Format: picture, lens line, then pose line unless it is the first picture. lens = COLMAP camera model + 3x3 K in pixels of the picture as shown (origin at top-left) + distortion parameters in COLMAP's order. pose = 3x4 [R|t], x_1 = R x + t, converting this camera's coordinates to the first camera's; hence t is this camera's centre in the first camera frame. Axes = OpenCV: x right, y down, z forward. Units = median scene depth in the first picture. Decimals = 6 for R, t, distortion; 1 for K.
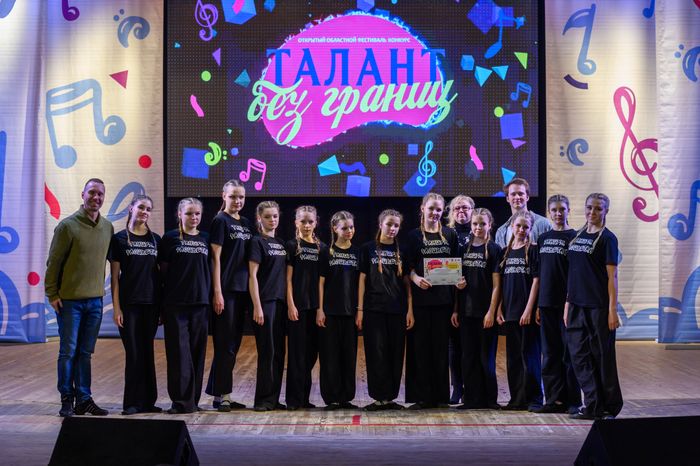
lens RADIAL K [[1403.1, 0, 336.3], [0, 1403.1, 234.4], [0, 0, 1]] dist [-0.179604, 0.087310]
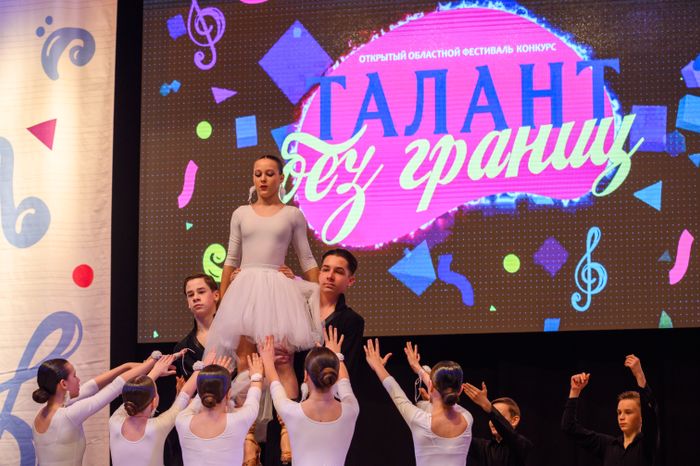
lens RADIAL K [[1985.2, 0, 350.0], [0, 1985.2, 233.0], [0, 0, 1]] dist [-0.150803, -0.101045]
pose [[0.968103, -0.037026, -0.247804, 0.164228], [-0.003408, 0.986984, -0.160783, 0.058362], [0.250531, 0.156499, 0.955375, 0.248815]]
